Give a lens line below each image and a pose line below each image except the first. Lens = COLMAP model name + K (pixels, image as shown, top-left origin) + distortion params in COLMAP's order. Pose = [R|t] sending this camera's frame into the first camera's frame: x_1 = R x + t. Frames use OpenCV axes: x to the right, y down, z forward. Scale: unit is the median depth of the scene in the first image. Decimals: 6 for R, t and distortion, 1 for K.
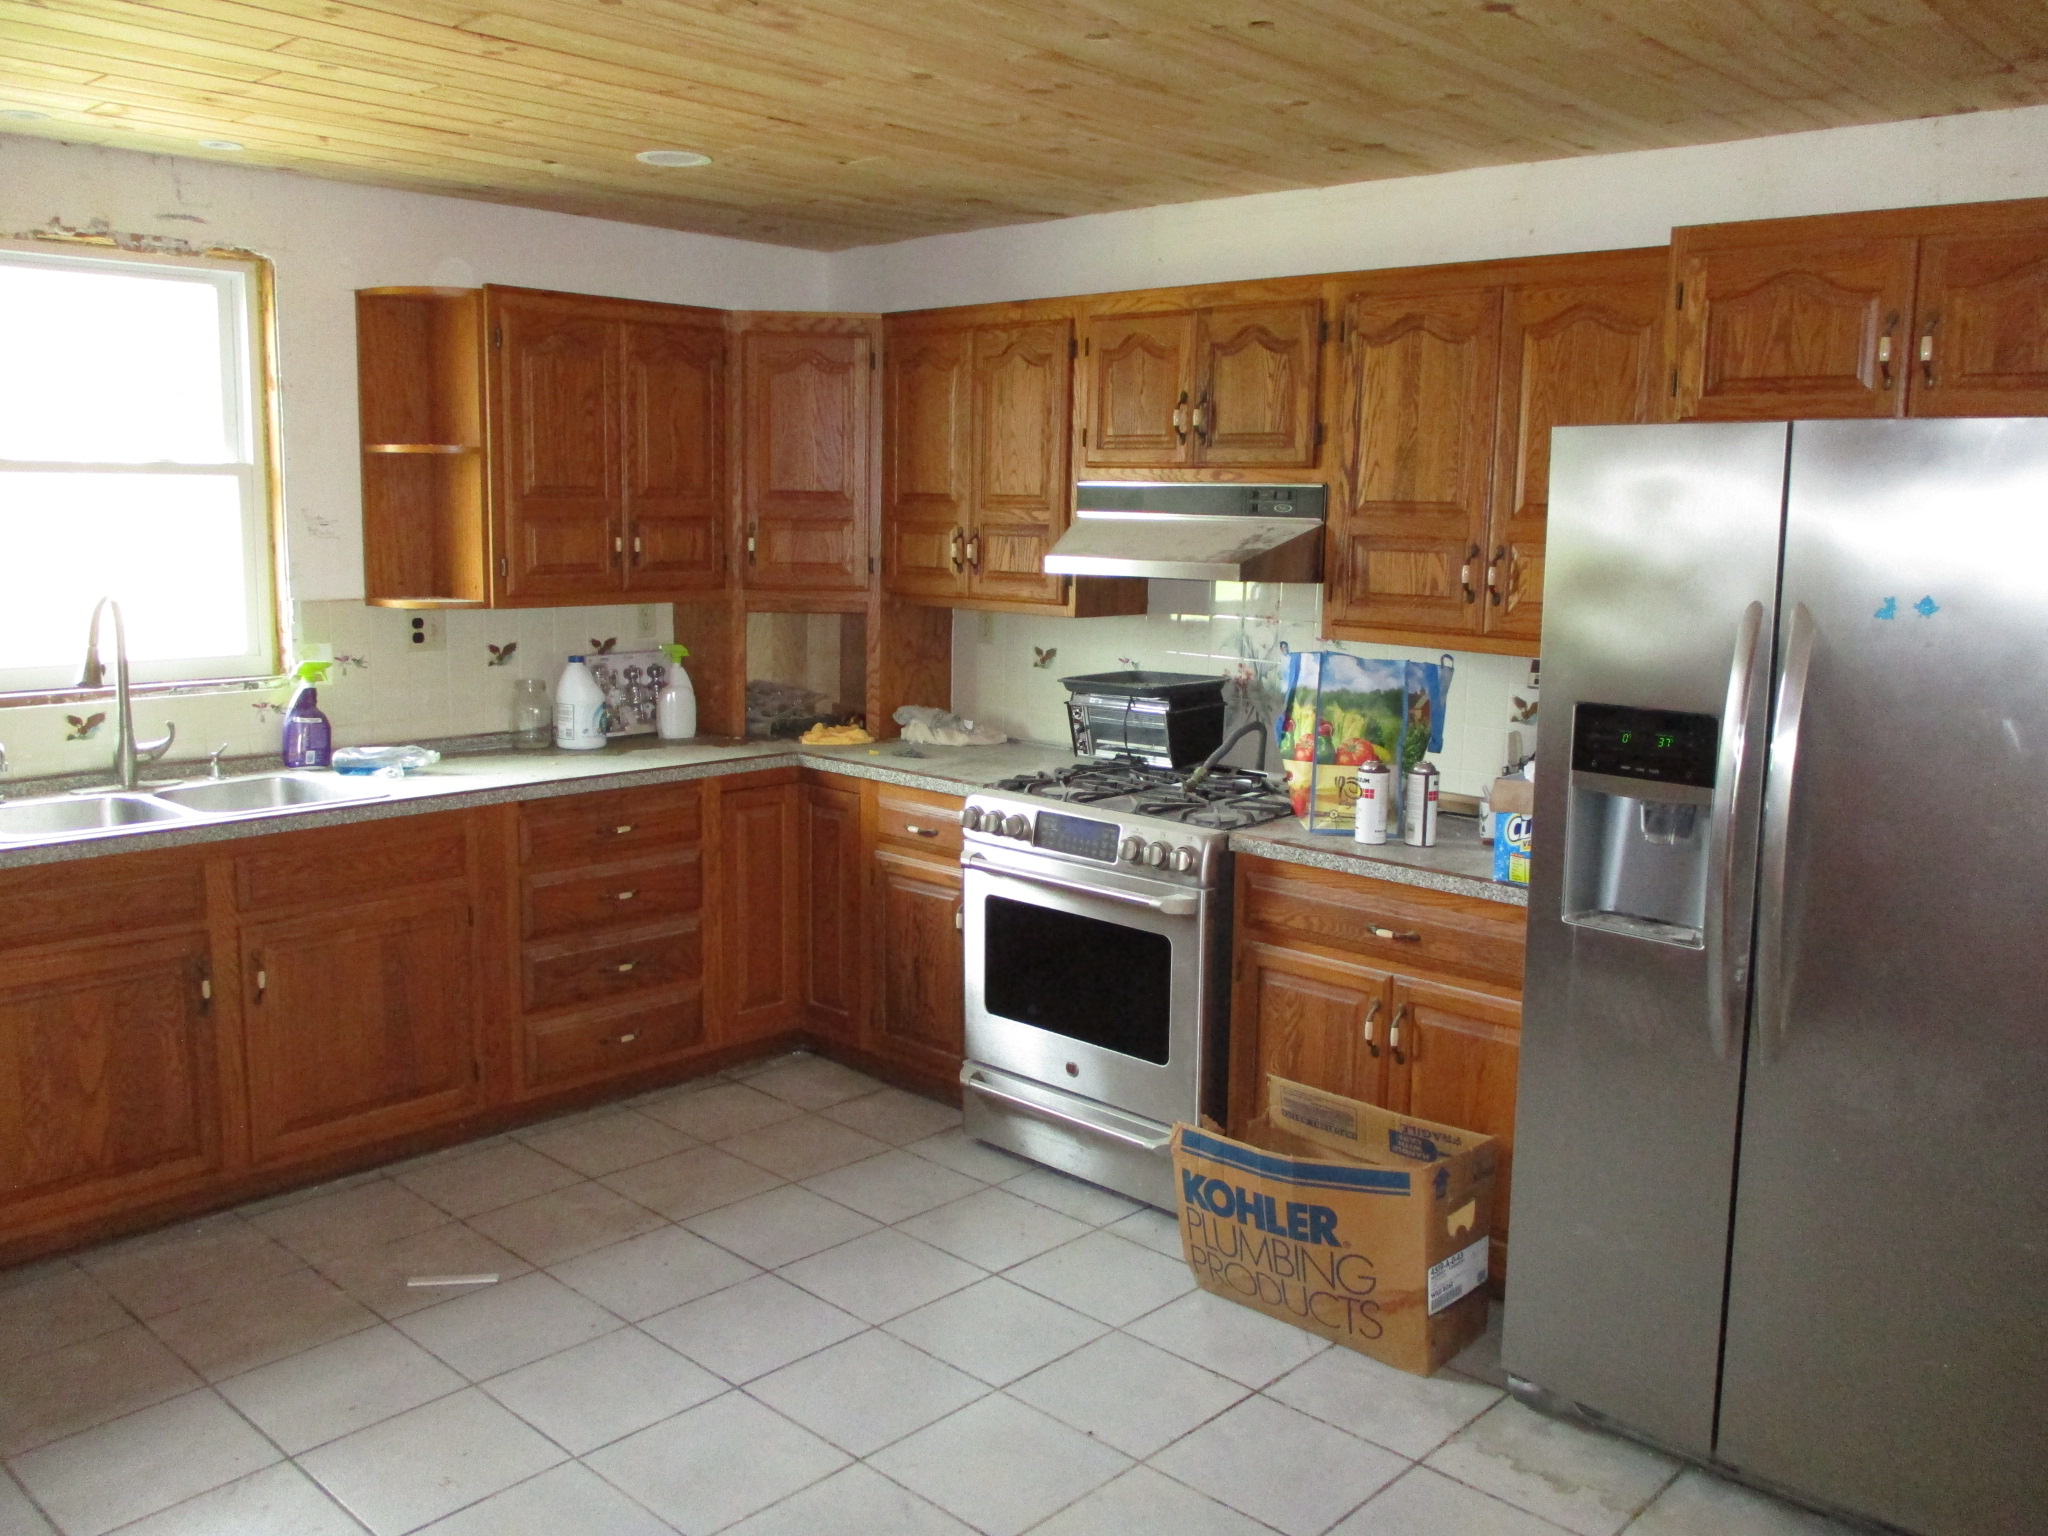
lens RADIAL K [[1723.8, 0, 1025.1], [0, 1723.8, 724.0], [0, 0, 1]] dist [-0.030929, 0.007560]
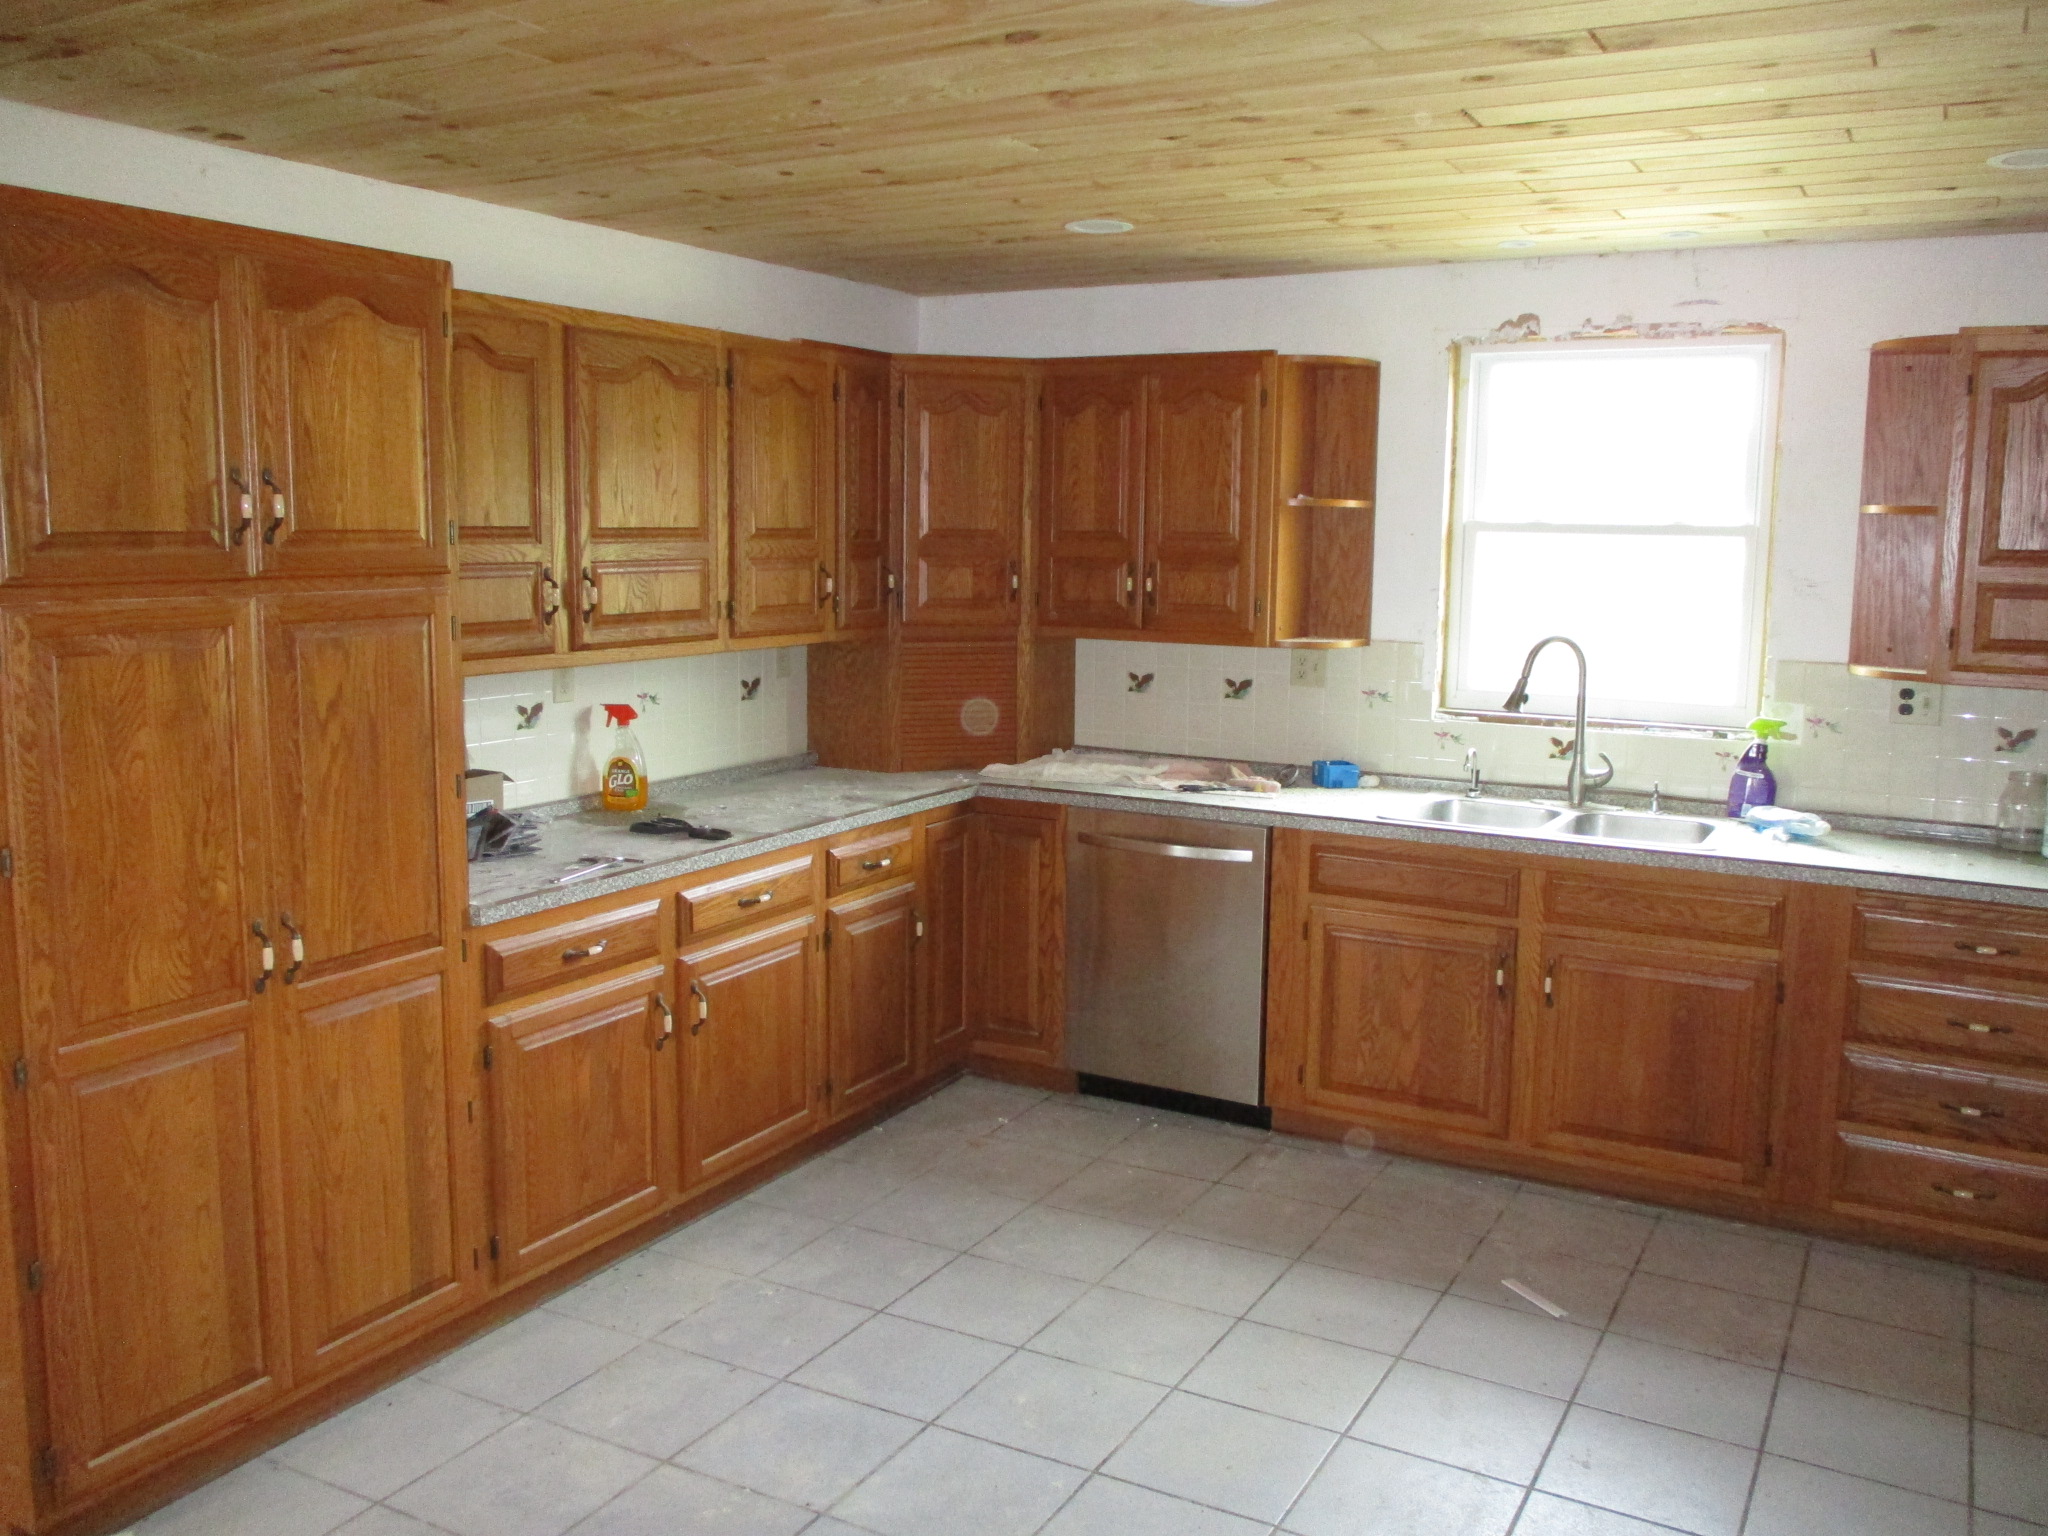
lens RADIAL K [[1723.8, 0, 1025.1], [0, 1723.8, 724.0], [0, 0, 1]] dist [-0.030929, 0.007560]
pose [[0.244474, 0.105645, -0.963884, 0.494924], [-0.137859, 0.987736, 0.073294, -0.050718], [0.959806, 0.114962, 0.256040, 0.338390]]
